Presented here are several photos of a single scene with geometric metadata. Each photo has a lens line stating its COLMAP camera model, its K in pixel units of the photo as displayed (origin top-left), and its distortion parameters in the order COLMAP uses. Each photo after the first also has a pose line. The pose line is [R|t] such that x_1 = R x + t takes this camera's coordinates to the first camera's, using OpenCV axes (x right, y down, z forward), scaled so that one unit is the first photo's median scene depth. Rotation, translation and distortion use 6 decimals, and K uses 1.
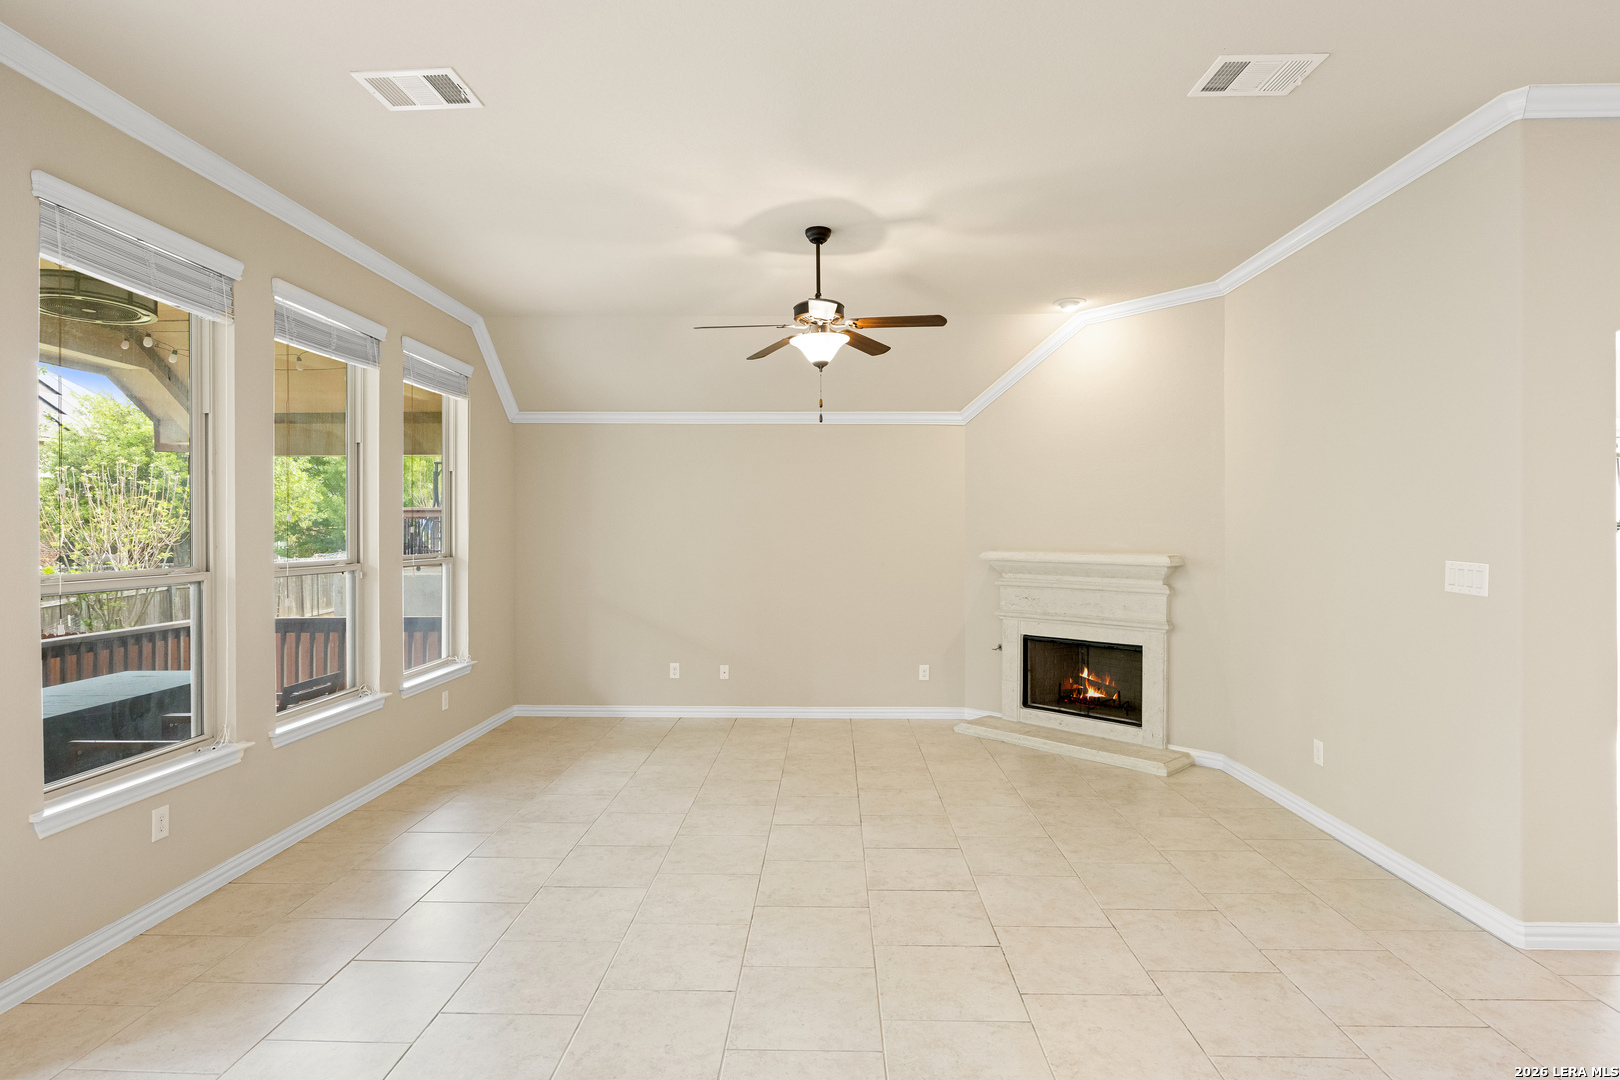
lens RADIAL K [[821.0, 0, 803.7], [0, 821.0, 535.8], [0, 0, 1]] dist [-0.010591, 0.000460]
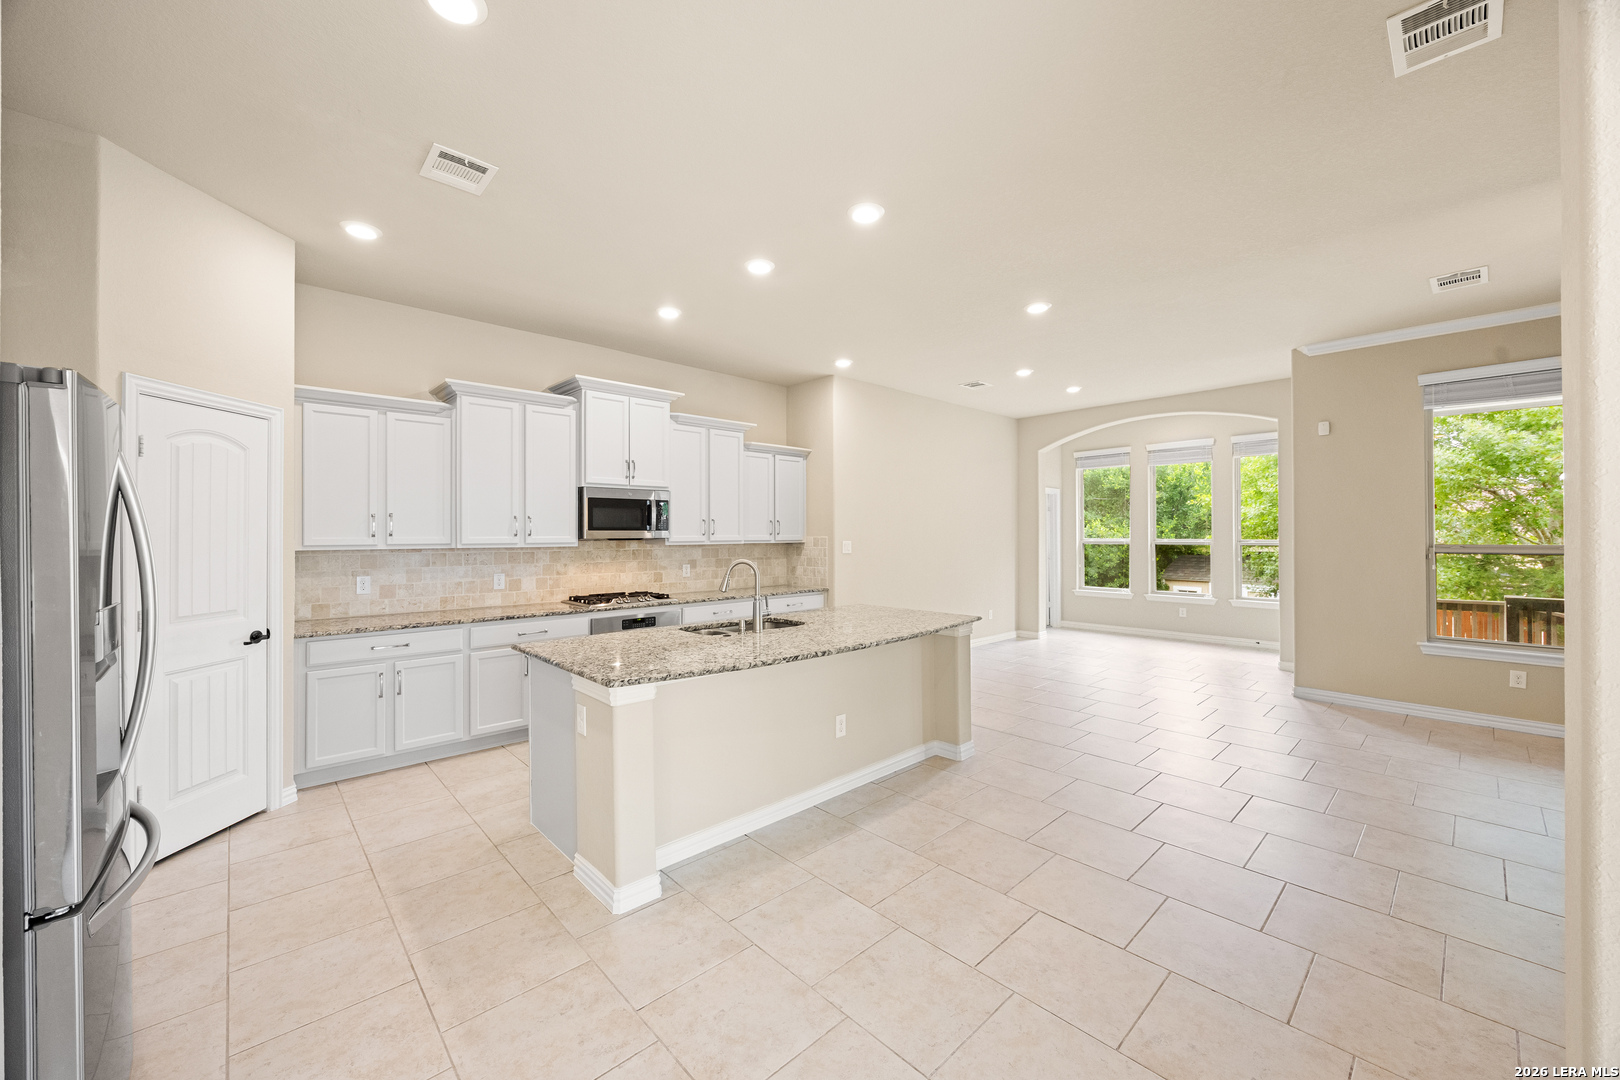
lens RADIAL K [[619.5, 0, 805.7], [0, 619.5, 533.3], [0, 0, 1]] dist [-0.001403, -0.000174]
pose [[-0.715431, 0.003520, -0.698675, 0.969637], [0.003073, 0.999993, 0.001892, 0.006375], [0.698677, -0.000793, -0.715437, 0.615843]]
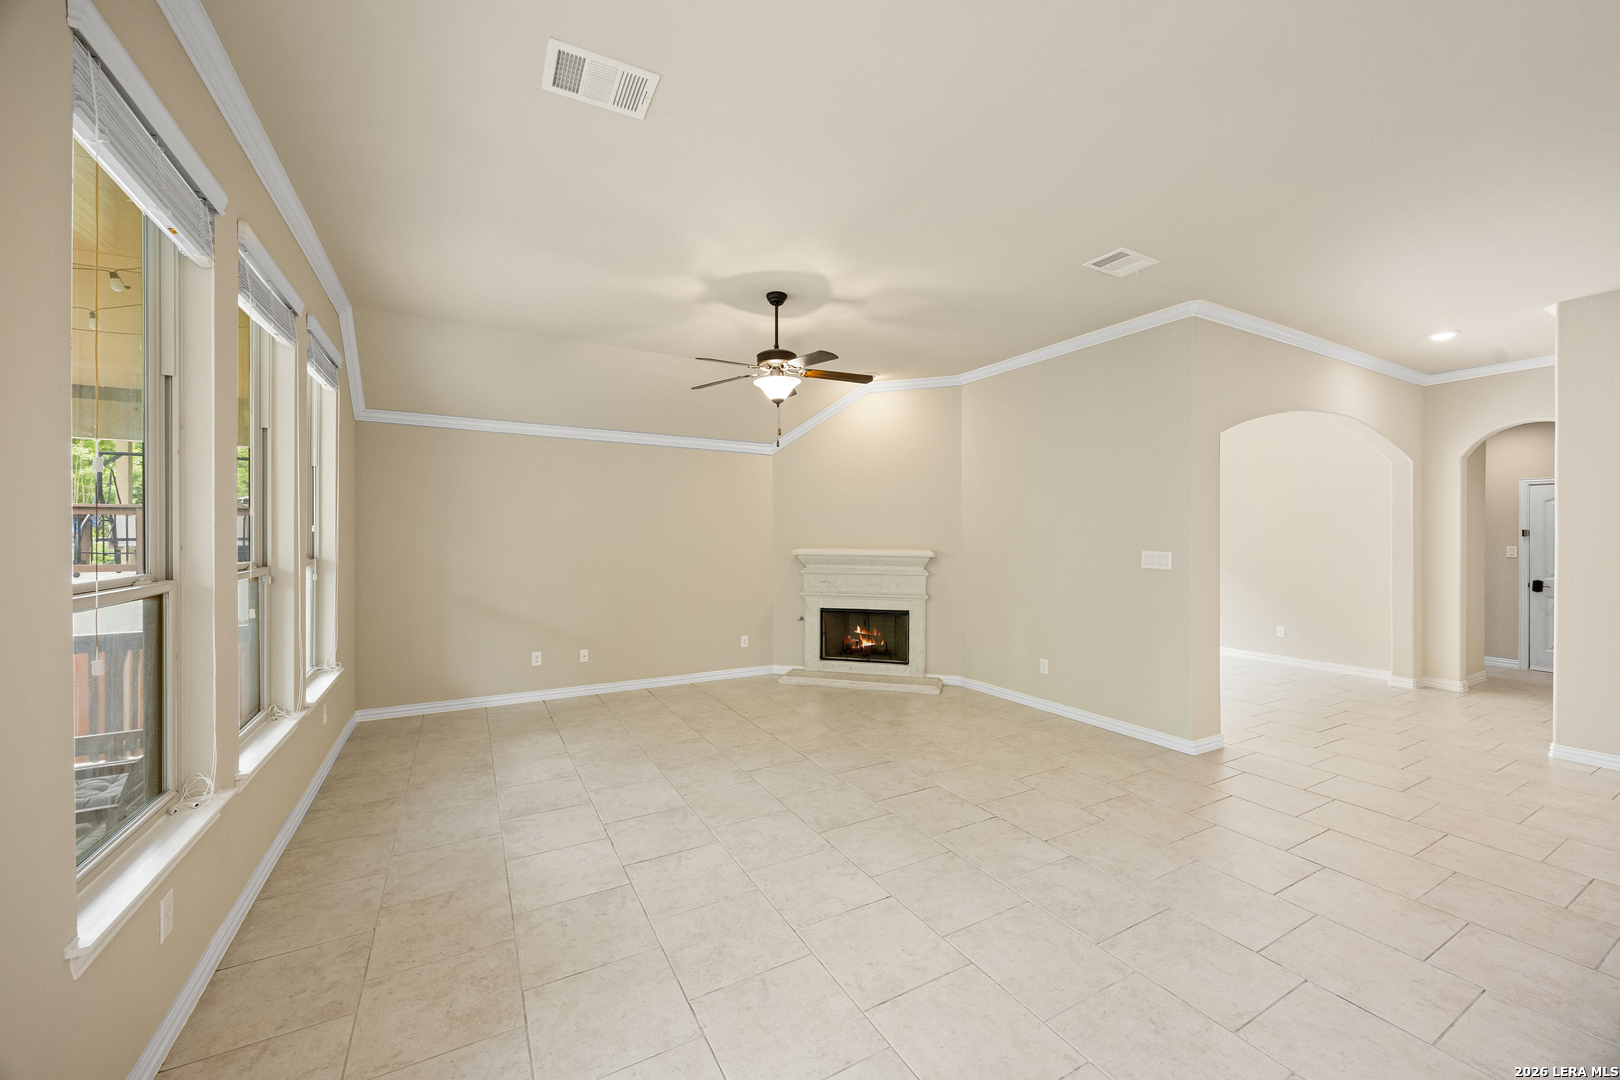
lens RADIAL K [[619.5, 0, 805.9], [0, 619.5, 538.6], [0, 0, 1]] dist [-0.001403, -0.000174]
pose [[0.857769, 0.000957, 0.514035, -0.410719], [-0.001247, 0.999999, 0.000220, 0.002933], [-0.514034, -0.000830, 0.857769, 0.148337]]
